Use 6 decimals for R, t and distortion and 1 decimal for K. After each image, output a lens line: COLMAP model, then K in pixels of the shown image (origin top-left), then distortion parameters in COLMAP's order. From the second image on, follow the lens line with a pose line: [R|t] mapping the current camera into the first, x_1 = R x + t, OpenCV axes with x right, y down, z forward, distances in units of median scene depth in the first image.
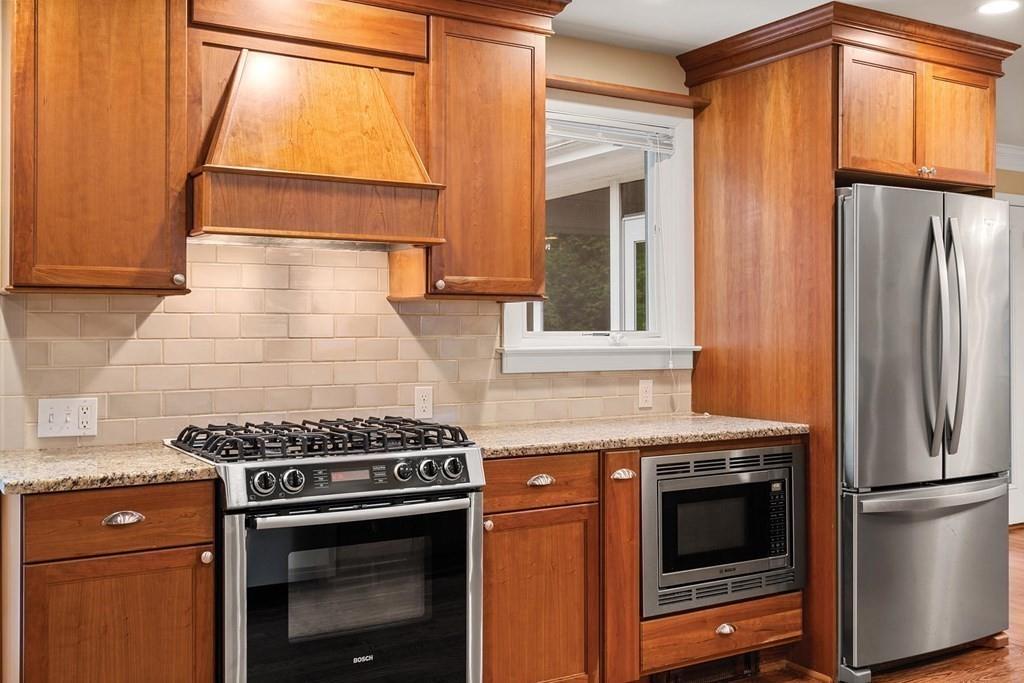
lens RADIAL K [[1017.0, 0, 513.2], [0, 1017.0, 317.0], [0, 0, 1]] dist [0.004208, 0.002620]
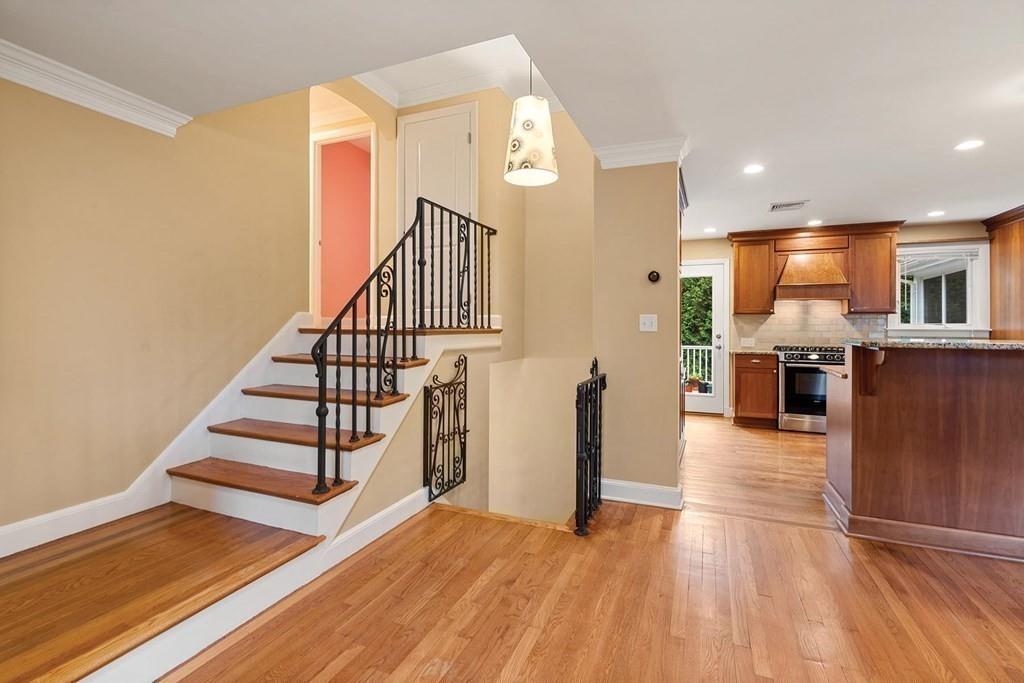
lens RADIAL K [[467.3, 0, 509.9], [0, 467.3, 328.3], [0, 0, 1]] dist [-0.002320, -0.000096]
pose [[0.585960, 0.005861, -0.810319, 0.591354], [0.004124, 0.999939, 0.010215, 0.011813], [0.810329, -0.009327, 0.585901, -1.008910]]
